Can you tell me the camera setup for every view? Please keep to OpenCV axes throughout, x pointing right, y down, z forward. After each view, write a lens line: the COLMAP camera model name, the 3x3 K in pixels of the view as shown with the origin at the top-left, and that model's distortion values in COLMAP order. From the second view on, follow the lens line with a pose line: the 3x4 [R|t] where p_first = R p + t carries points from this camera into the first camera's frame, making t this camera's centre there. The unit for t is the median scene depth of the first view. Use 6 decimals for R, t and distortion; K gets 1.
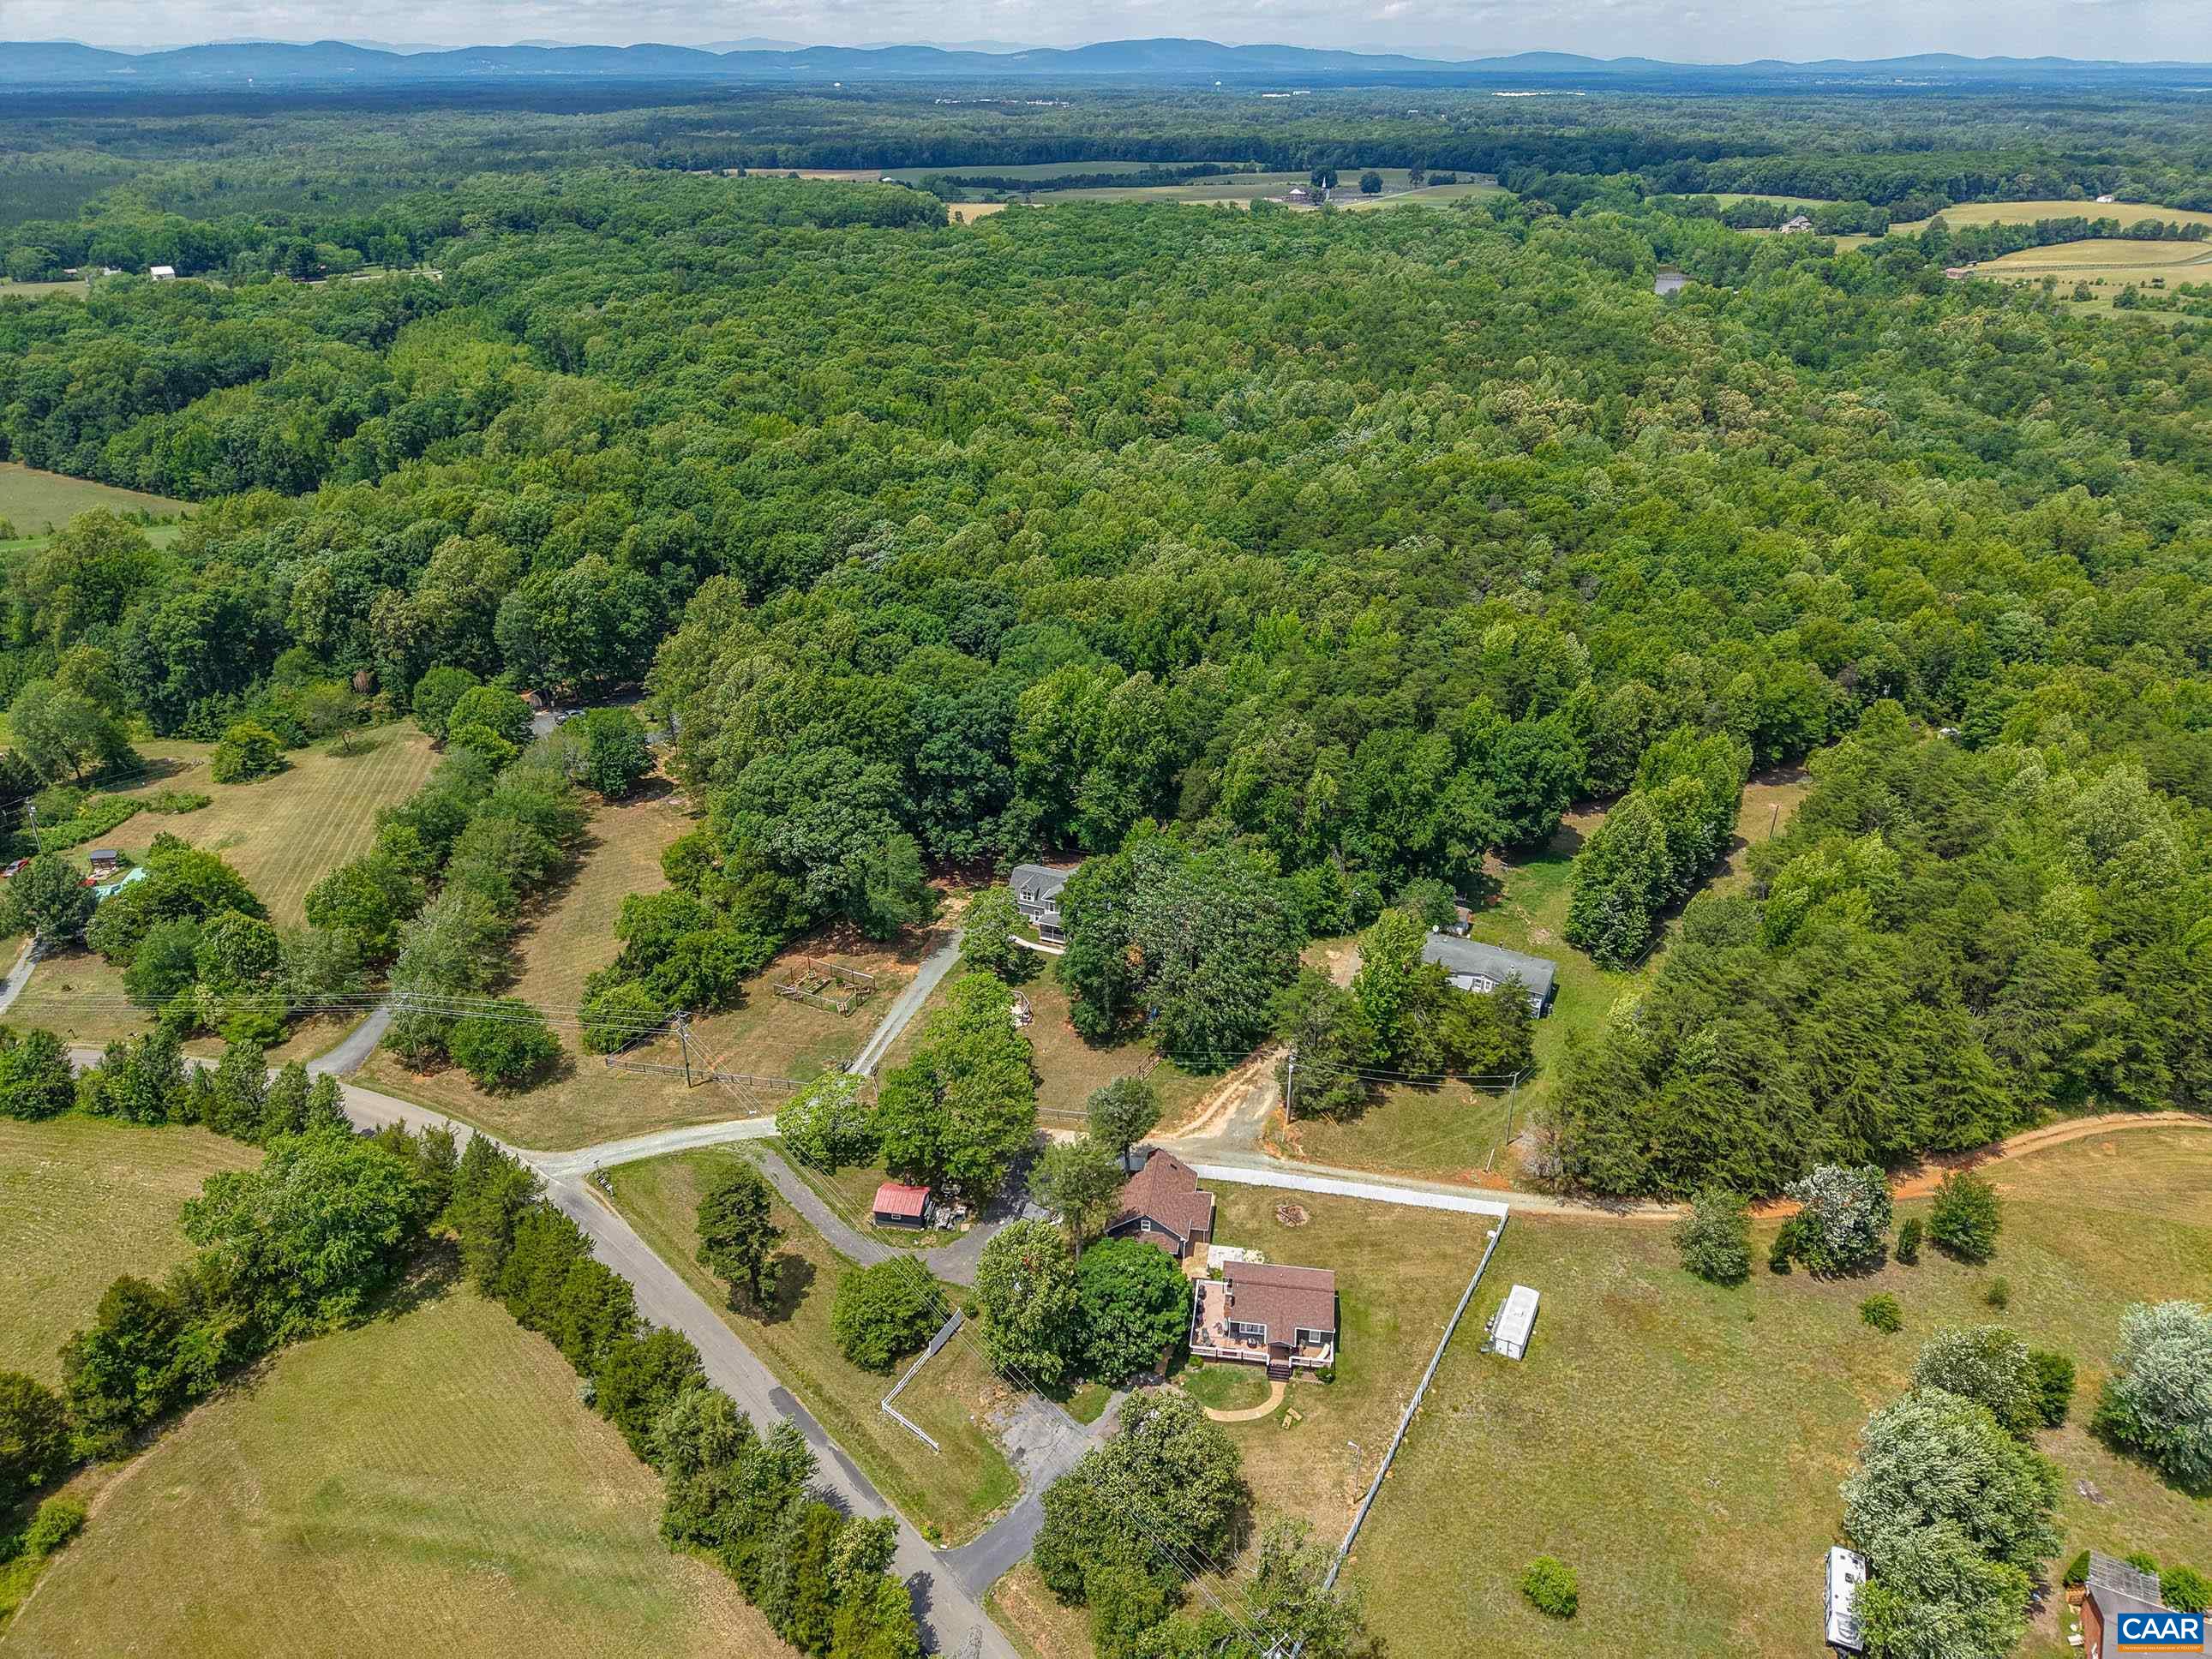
lens RADIAL K [[1481.8, 0, 1116.3], [0, 1481.8, 833.8], [0, 0, 1]] dist [0.020860, -0.018586]
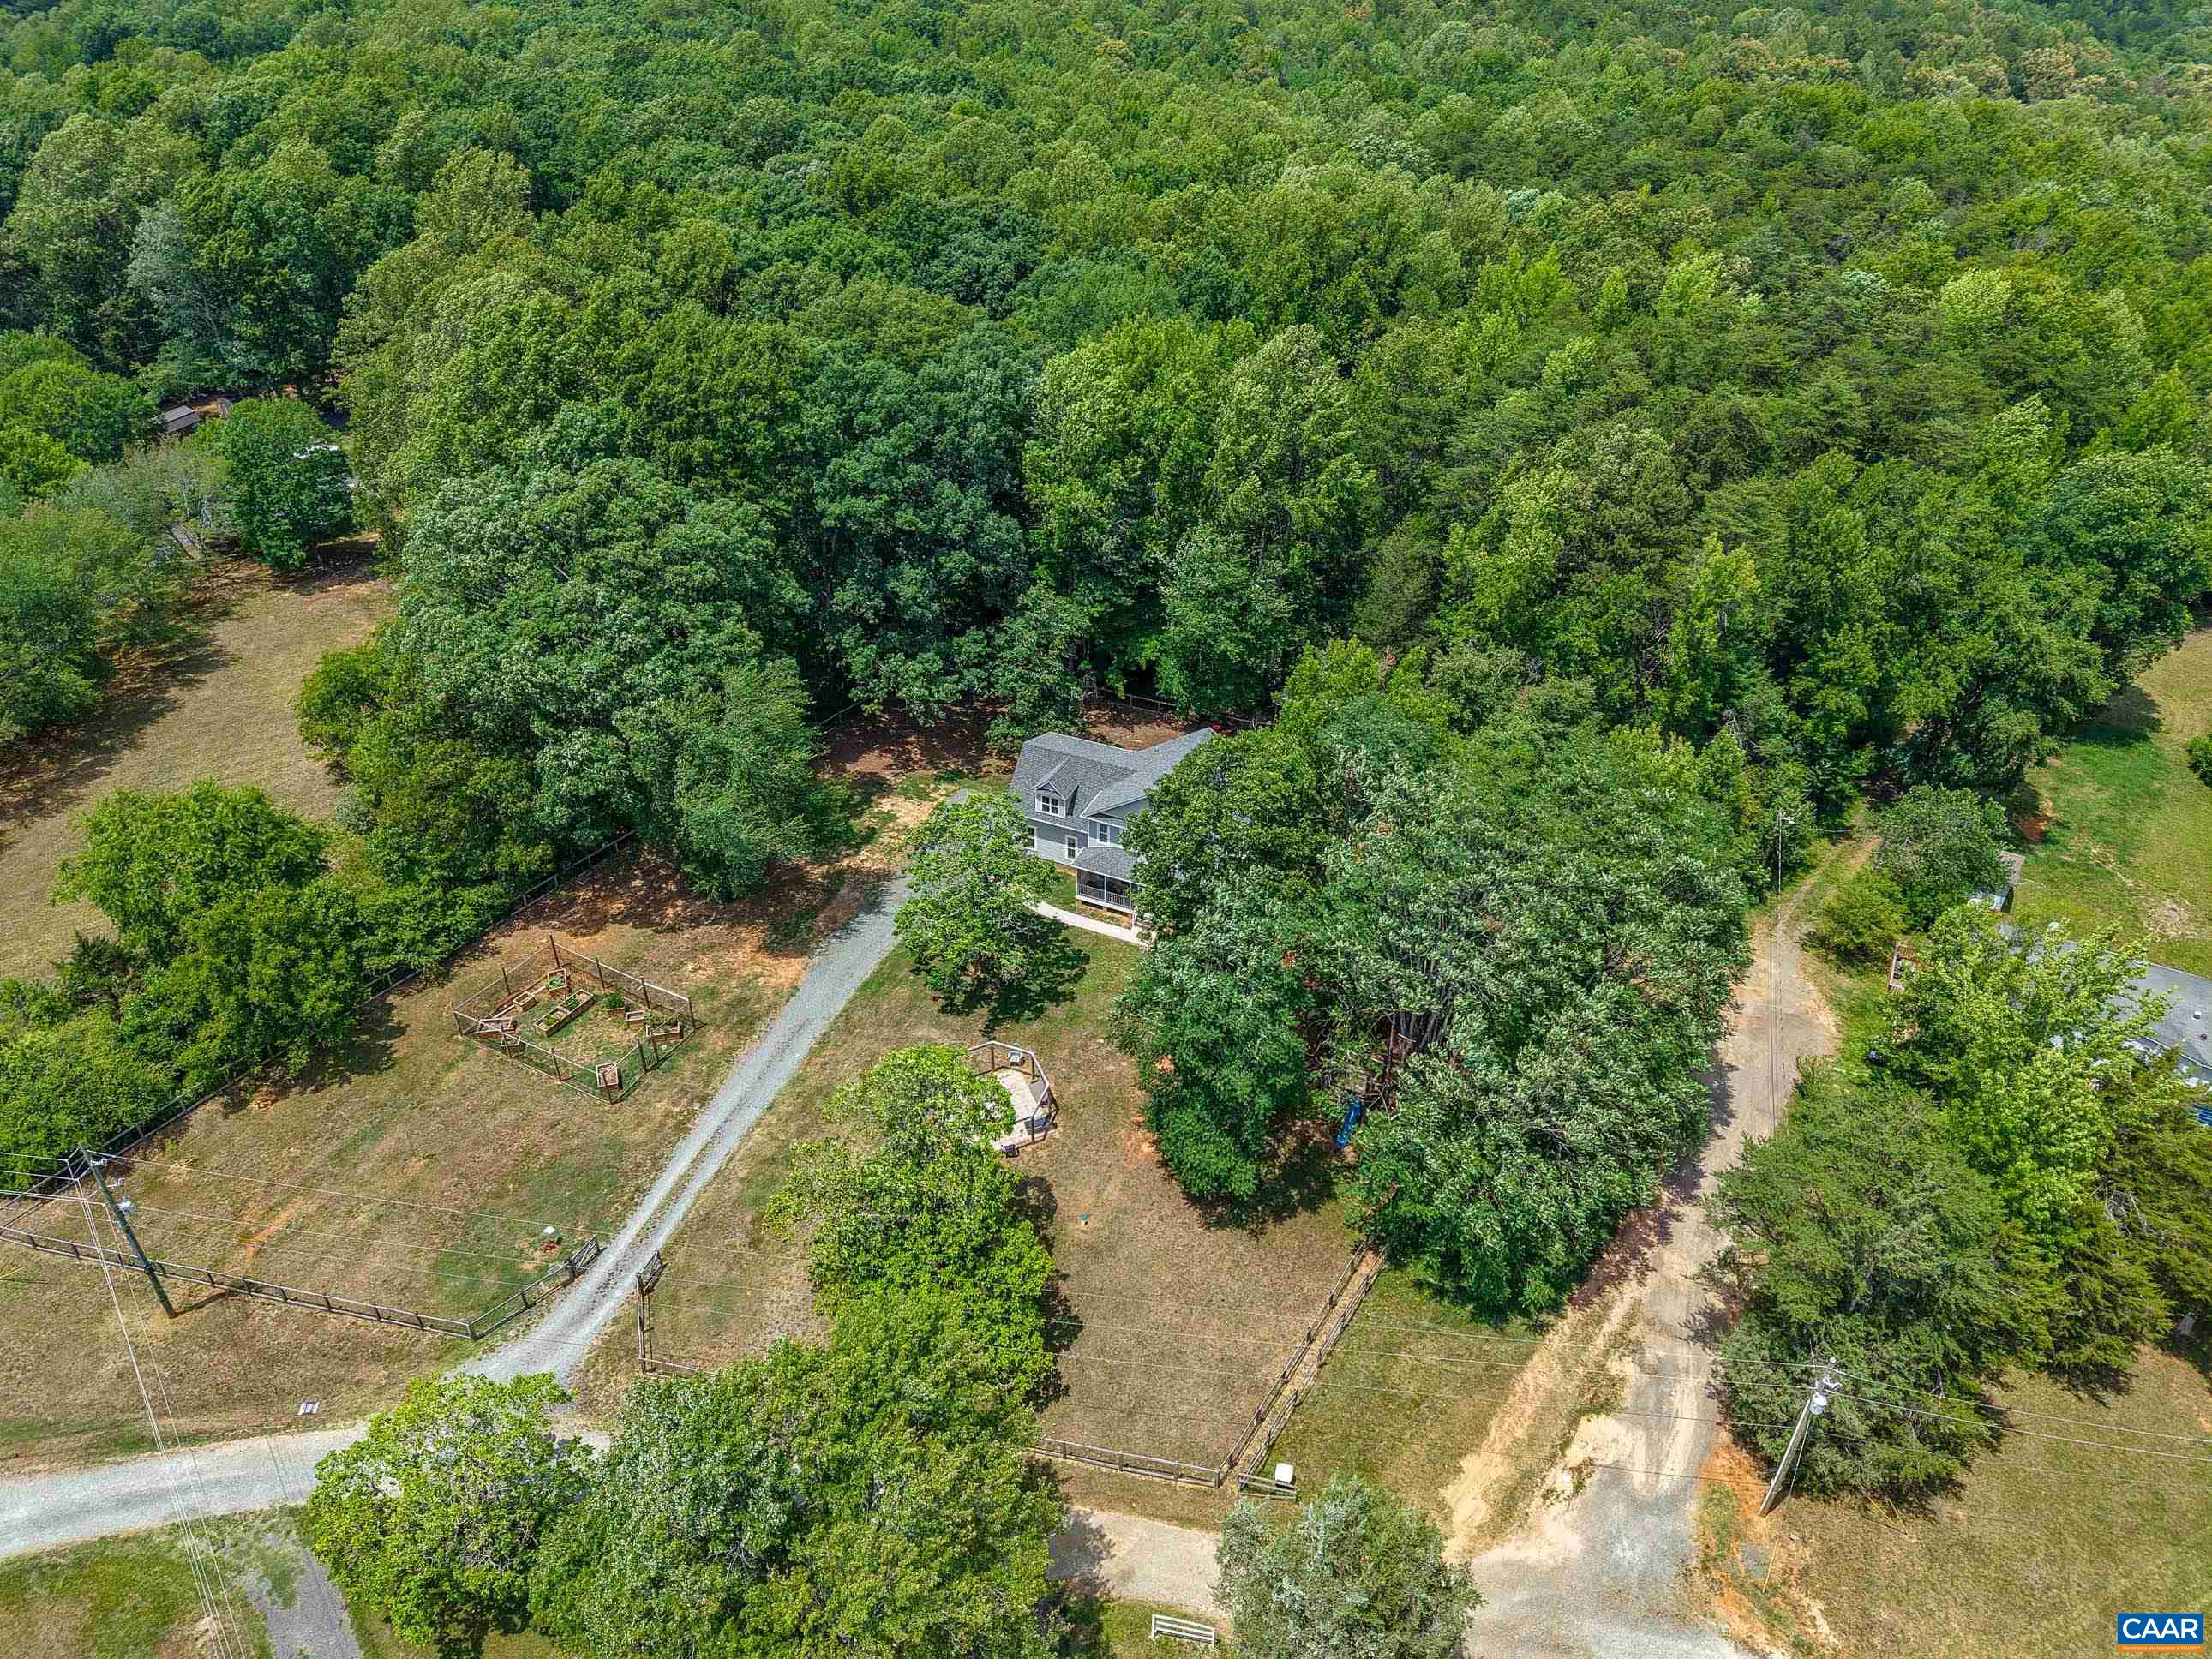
lens RADIAL K [[1476.8, 0, 1110.8], [0, 1476.8, 860.3], [0, 0, 1]] dist [0.005228, -0.003592]
pose [[0.999388, 0.026532, -0.022806, -0.031229], [-0.022973, 0.989282, 0.144202, -0.006986], [0.026388, -0.143589, 0.989285, 0.550562]]
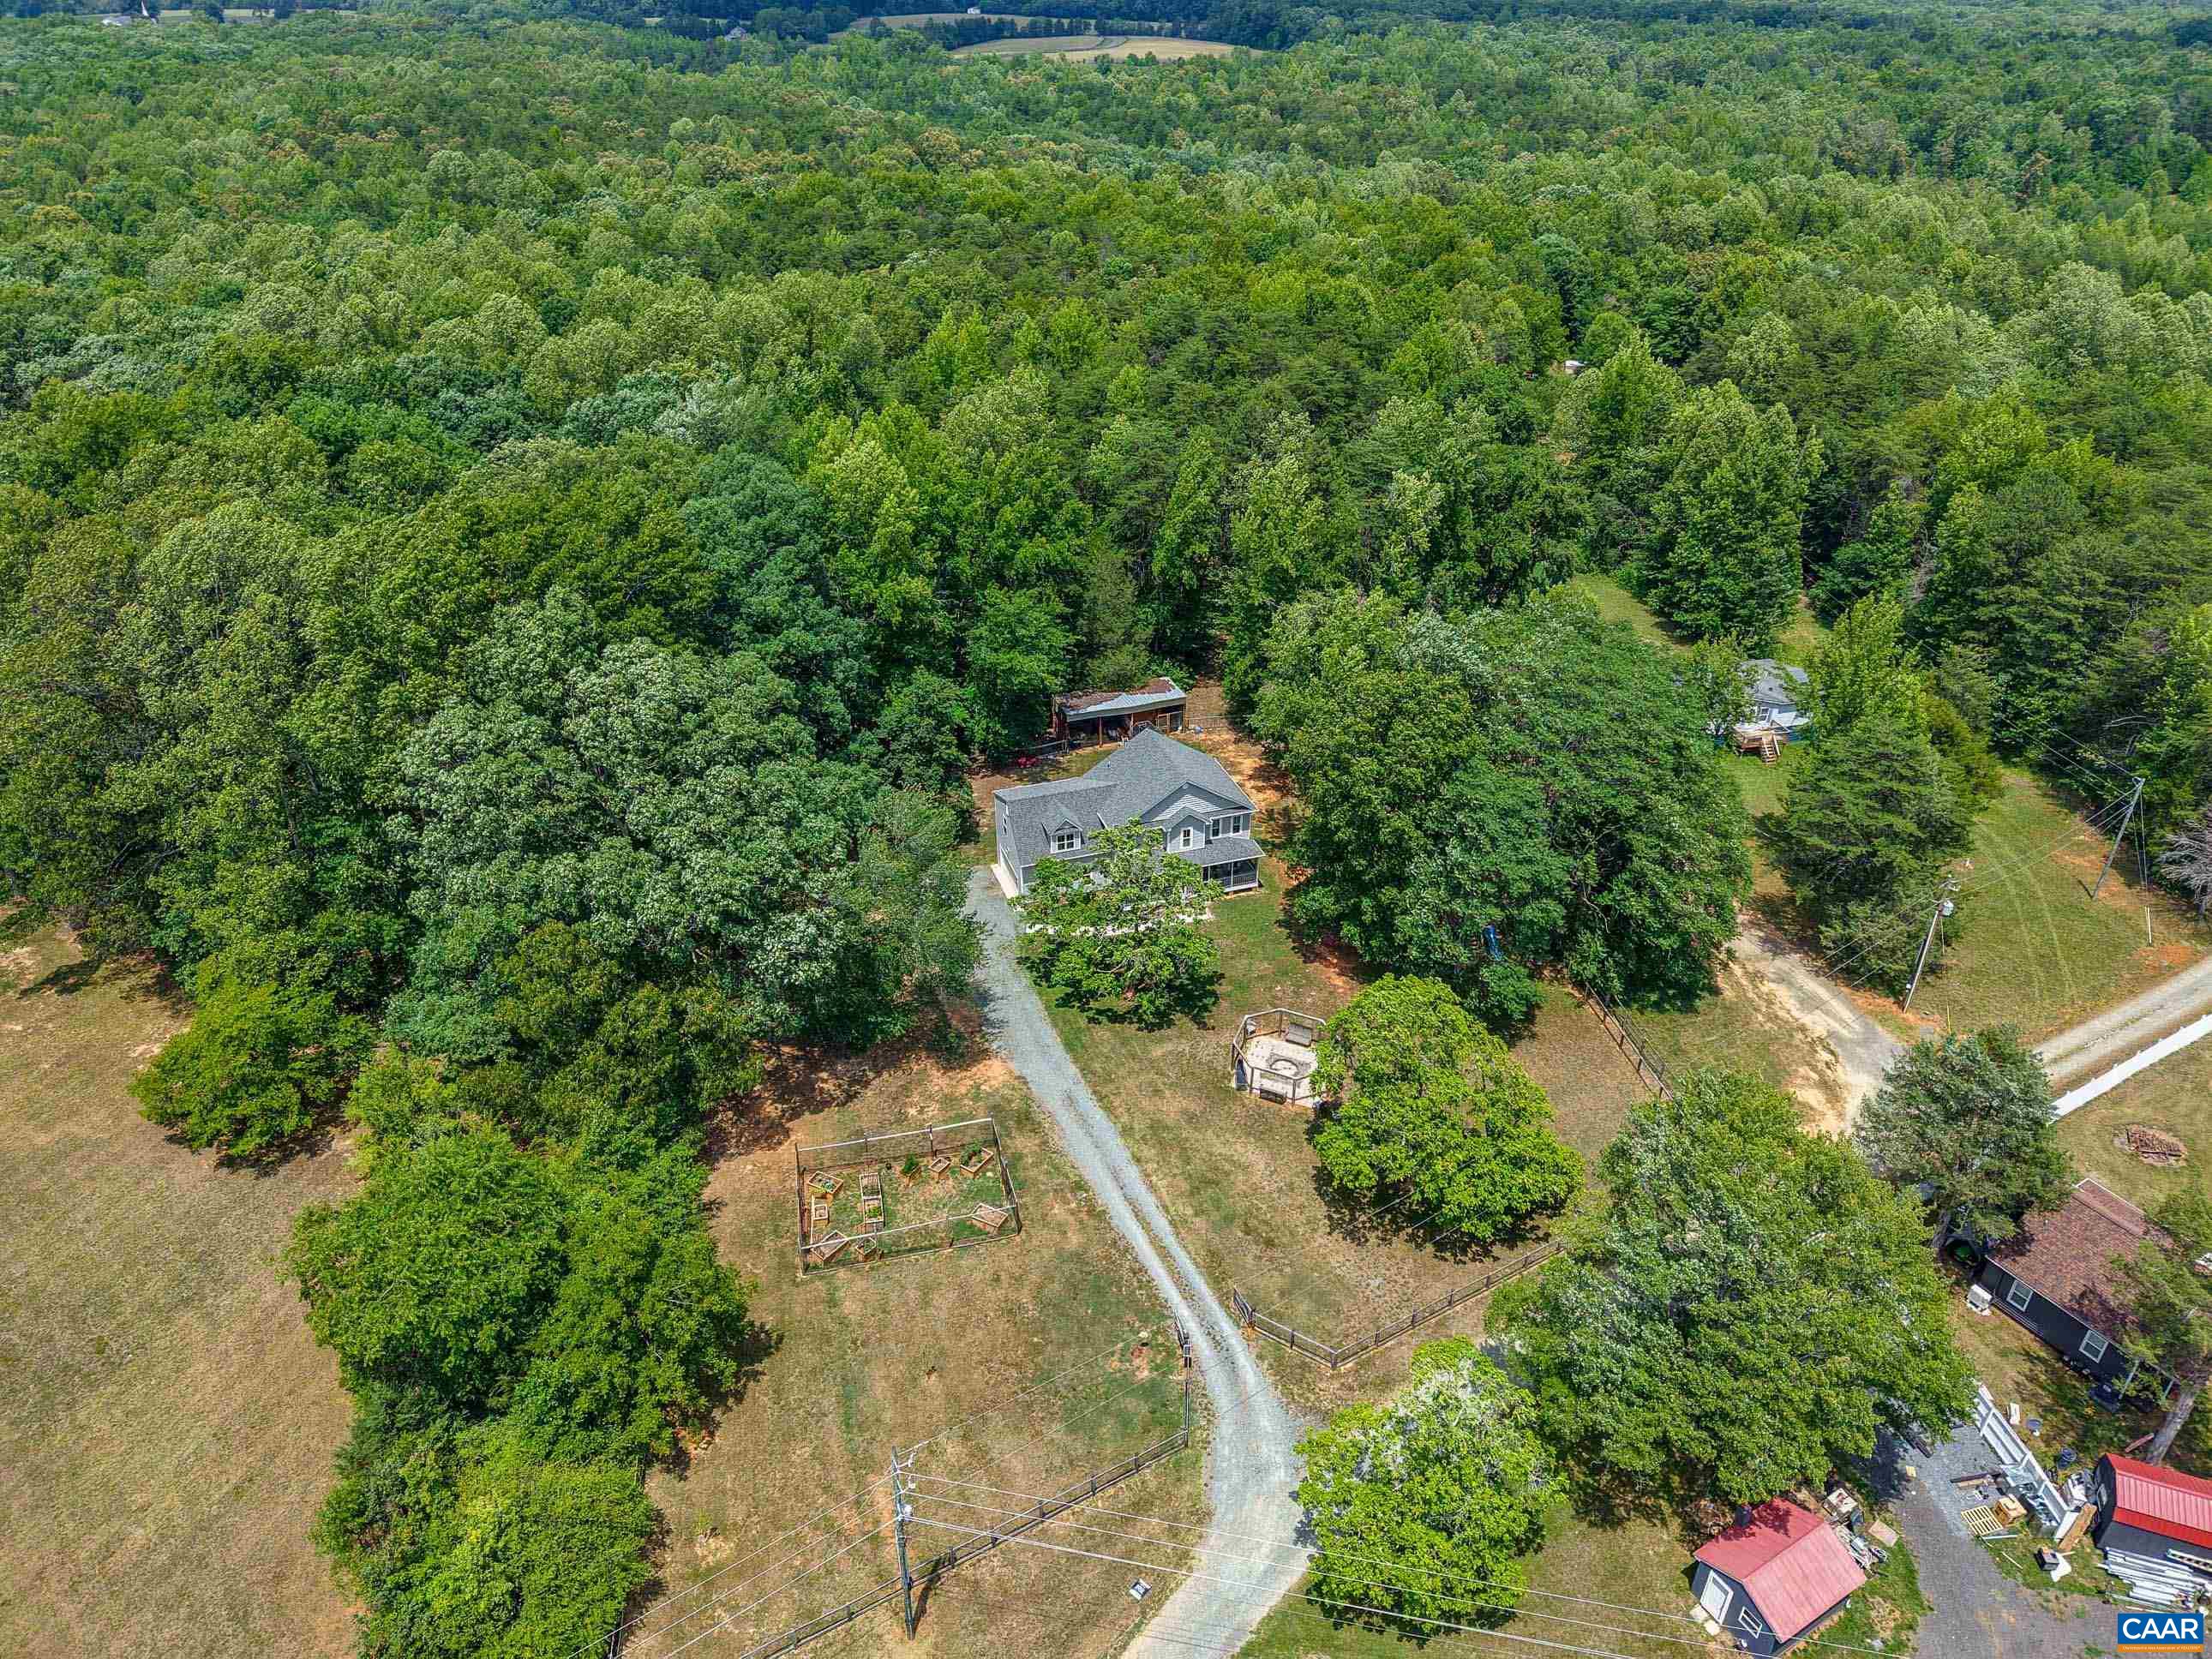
lens RADIAL K [[1498.3, 0, 1114.3], [0, 1498.3, 829.7], [0, 0, 1]] dist [-0.001125, -0.000834]
pose [[0.758903, -0.330039, 0.561373, -0.327035], [0.297915, 0.942514, 0.151375, -0.031913], [-0.579062, 0.052362, 0.813600, 0.592255]]
